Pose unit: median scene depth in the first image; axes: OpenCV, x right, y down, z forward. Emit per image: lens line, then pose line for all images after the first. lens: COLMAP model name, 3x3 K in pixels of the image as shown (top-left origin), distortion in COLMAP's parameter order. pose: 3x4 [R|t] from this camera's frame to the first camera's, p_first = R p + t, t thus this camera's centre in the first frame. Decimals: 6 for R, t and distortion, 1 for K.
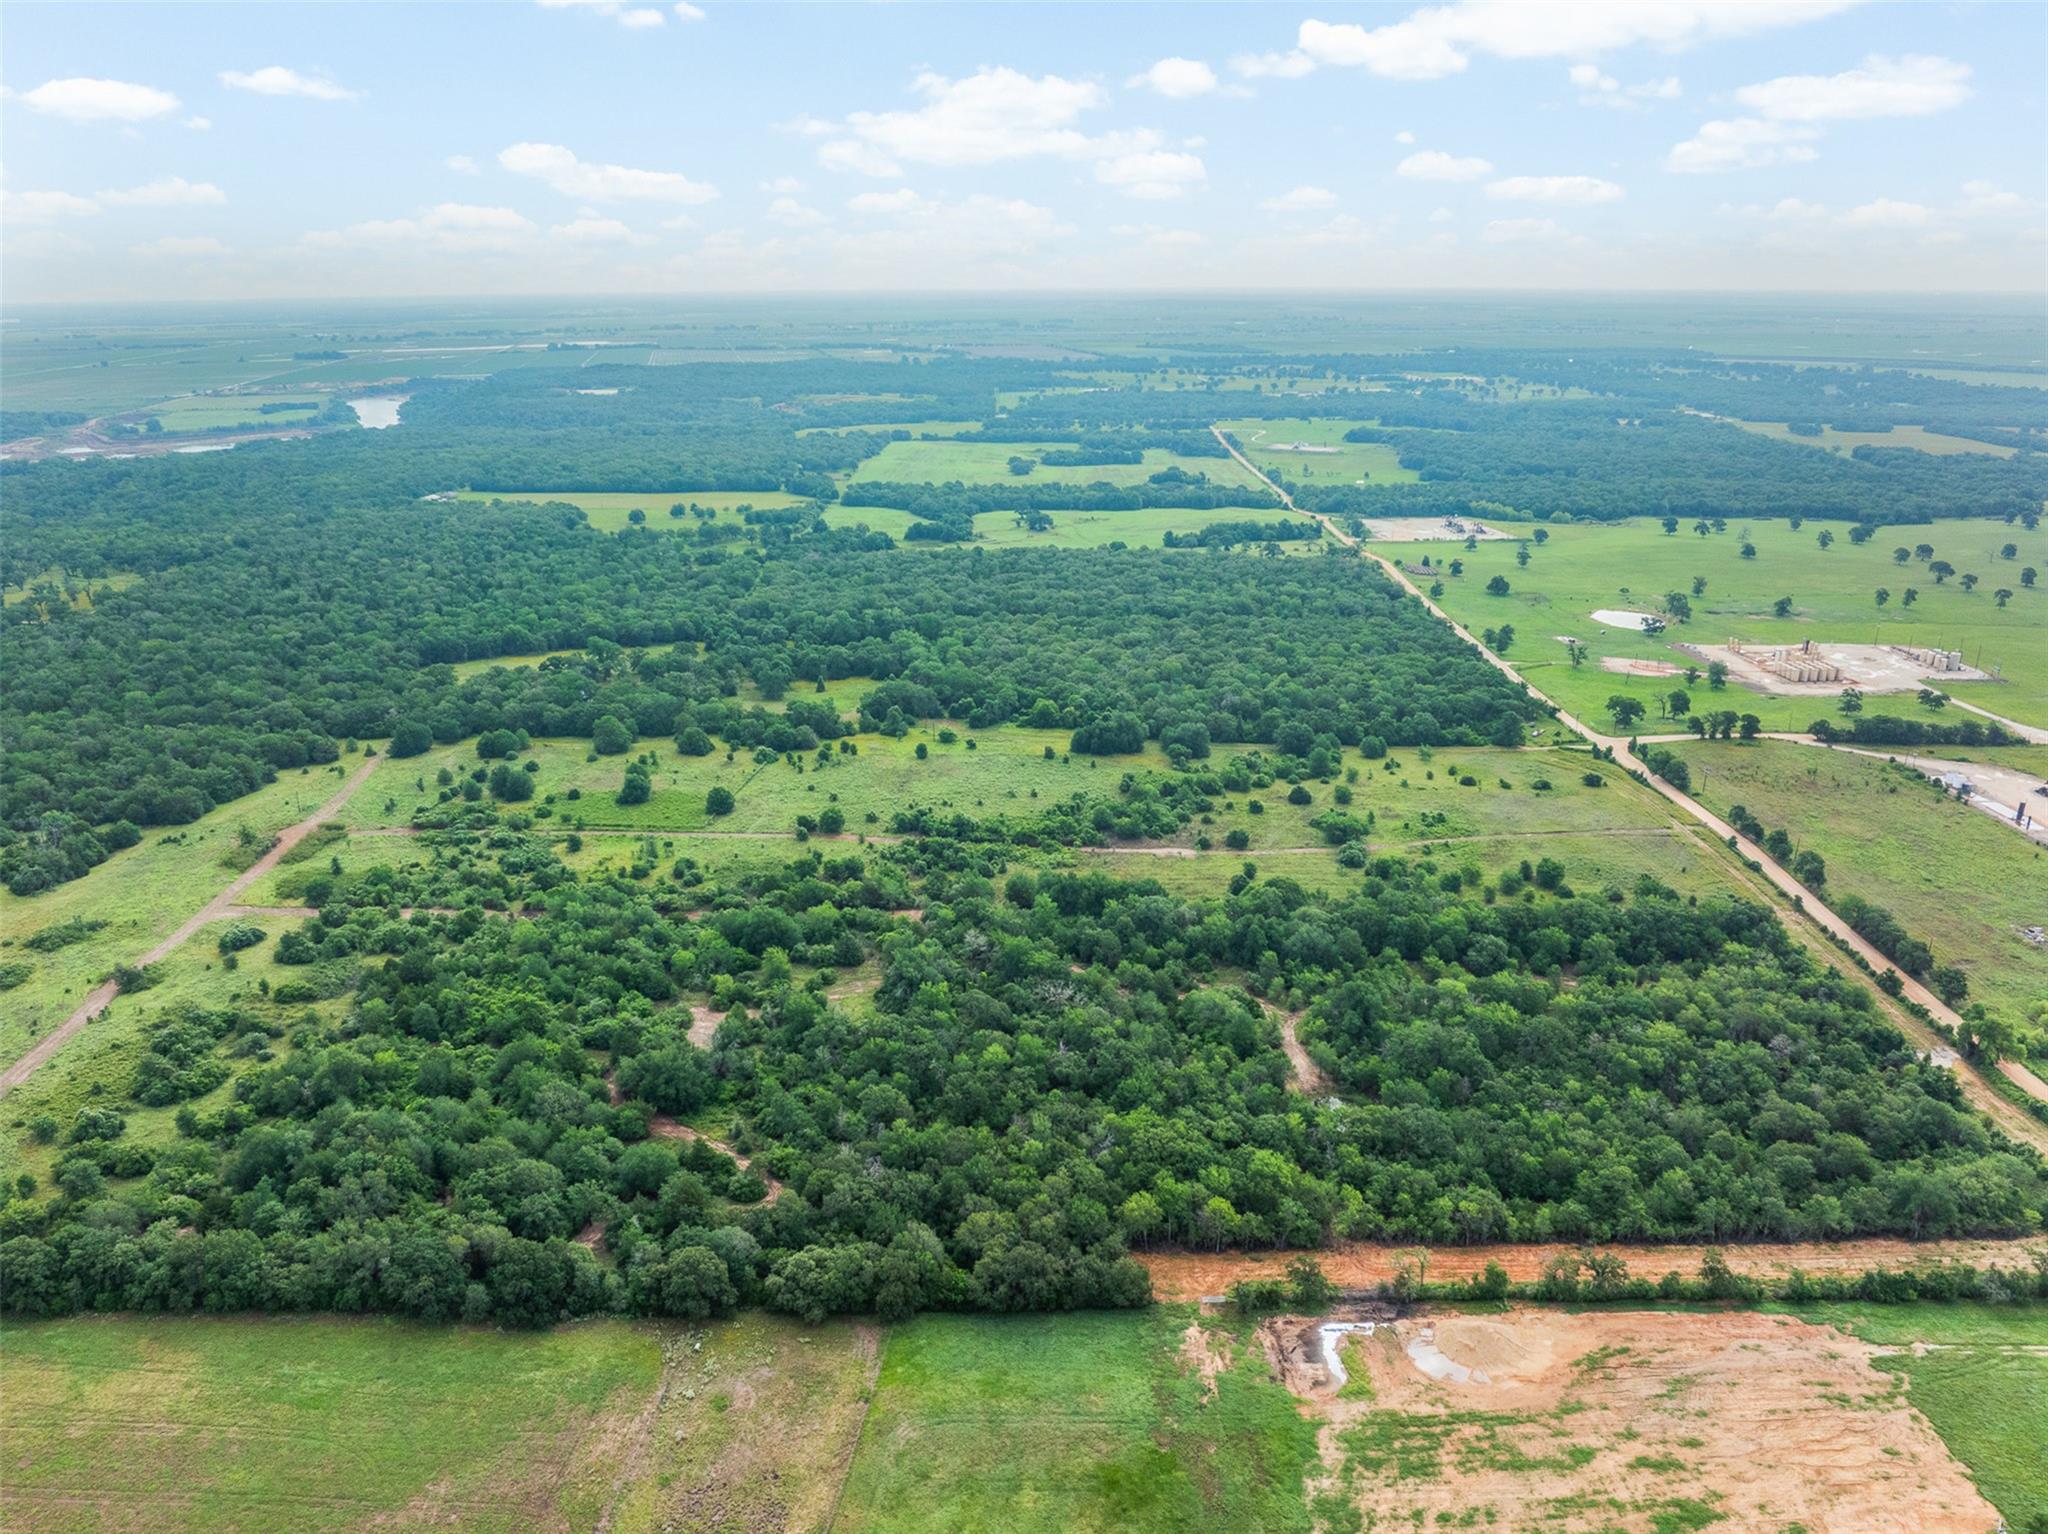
lens RADIAL K [[1436.1, 0, 1024.0], [0, 1436.1, 767.0], [0, 0, 1]] dist [-0.006249, -0.006286]
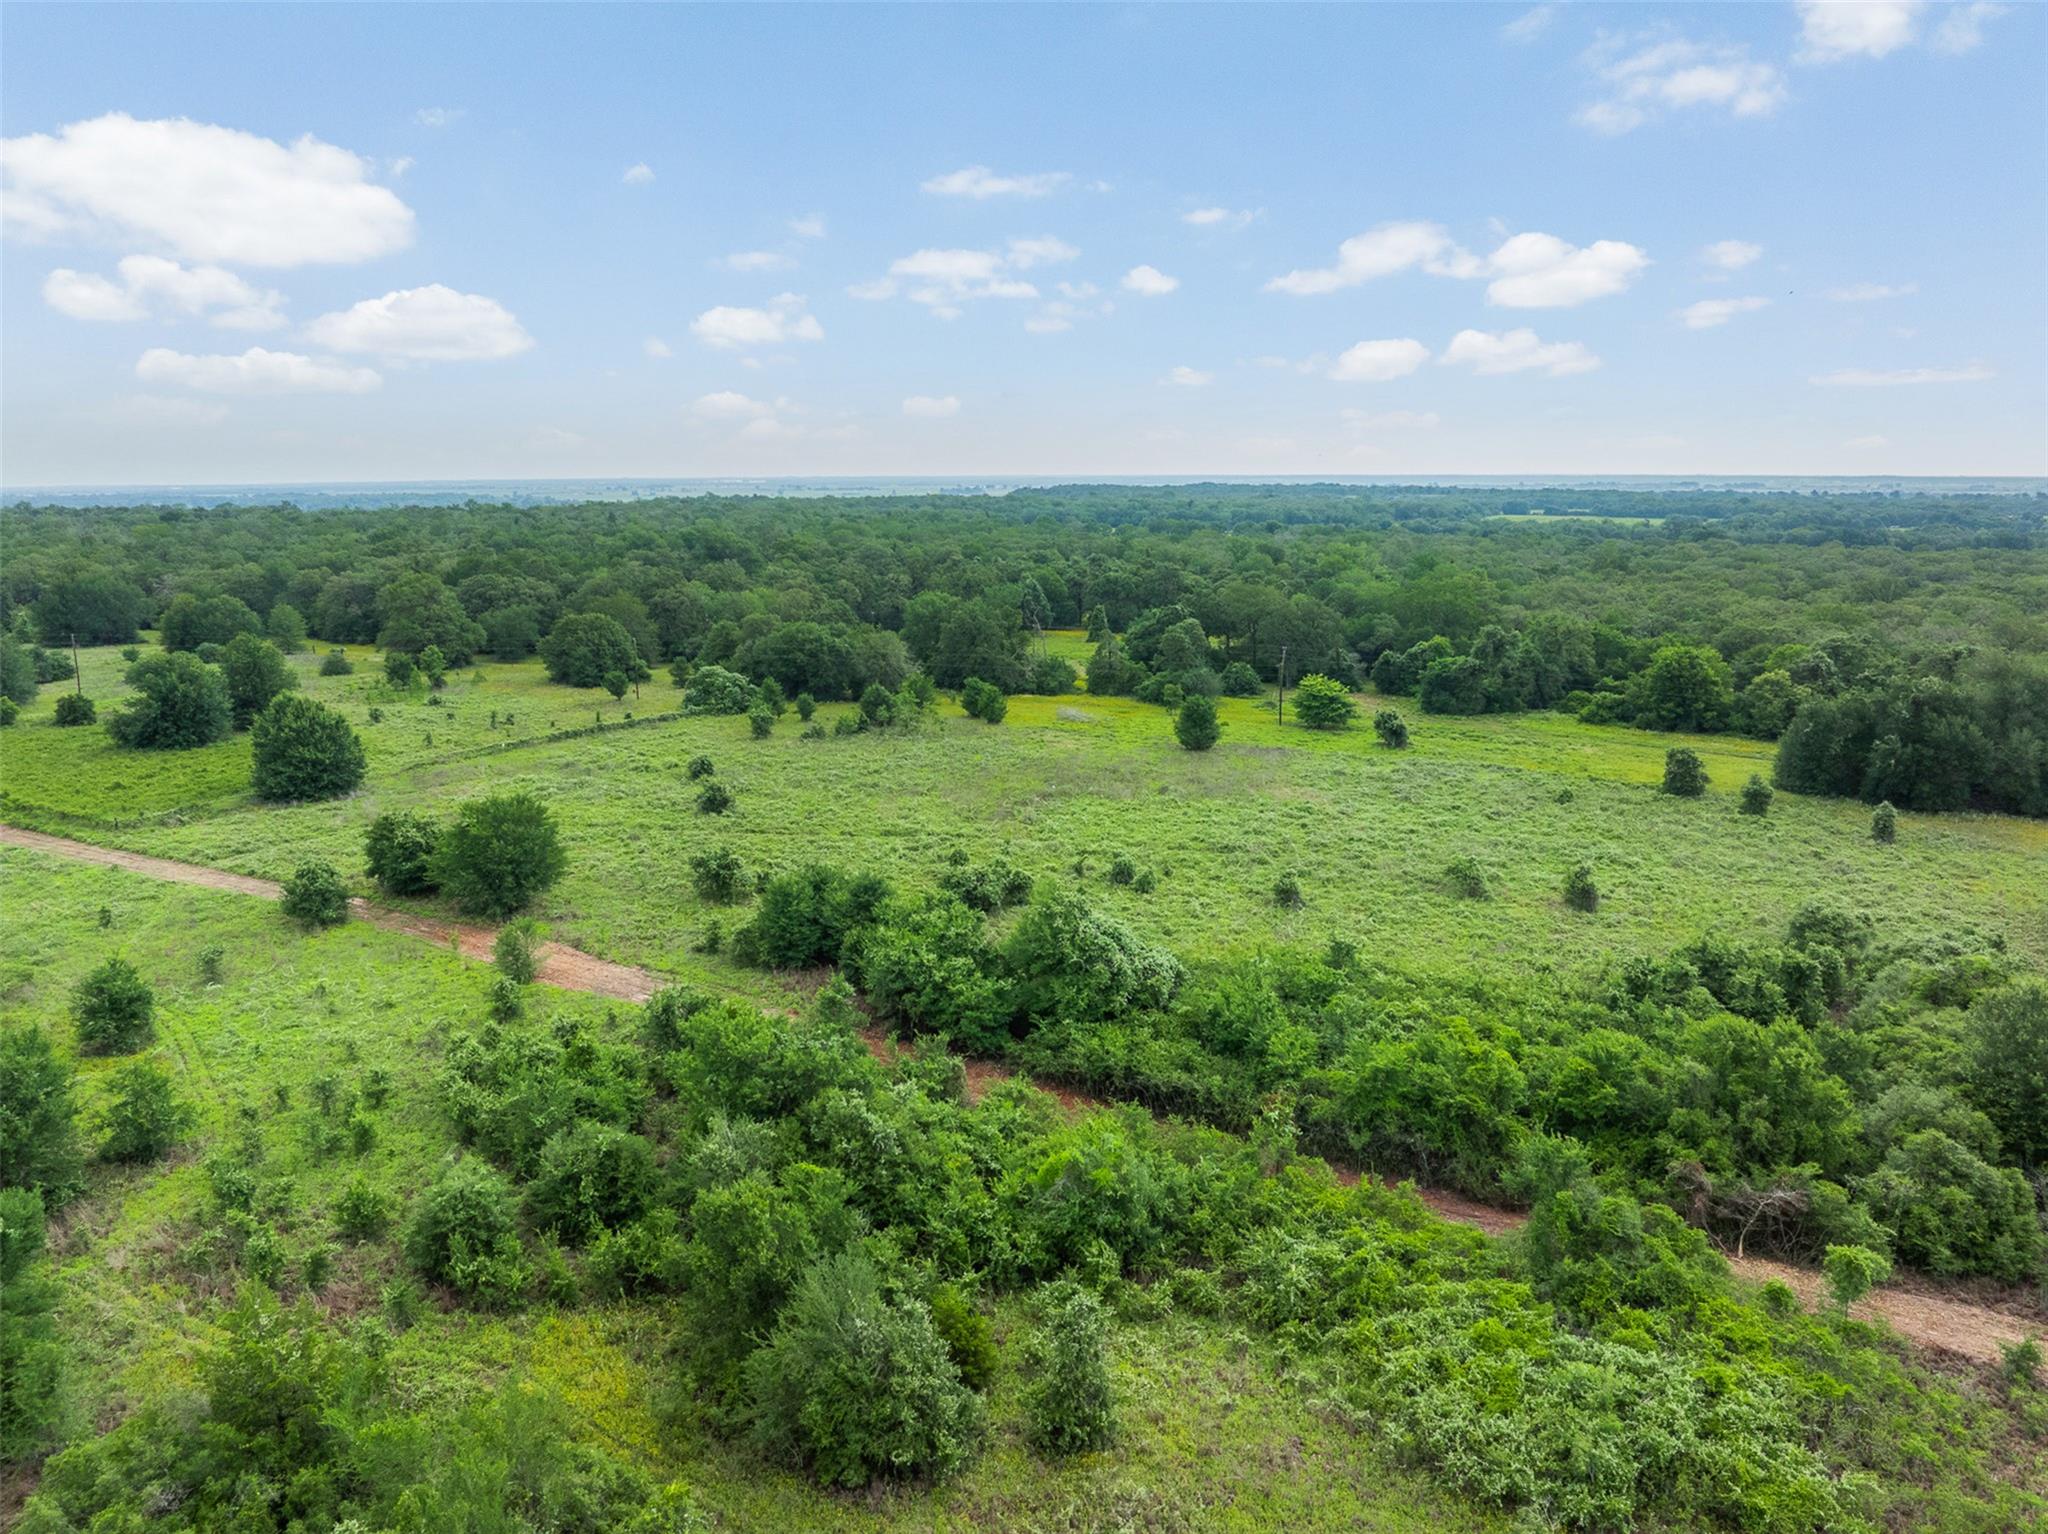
lens RADIAL K [[1436.1, 0, 1024.0], [0, 1436.1, 767.0], [0, 0, 1]] dist [-0.006249, -0.006286]
pose [[0.905855, 0.079587, -0.416045, 0.019023], [-0.129404, 0.987230, -0.092901, 0.030826], [0.403338, 0.137992, 0.904586, 0.793859]]
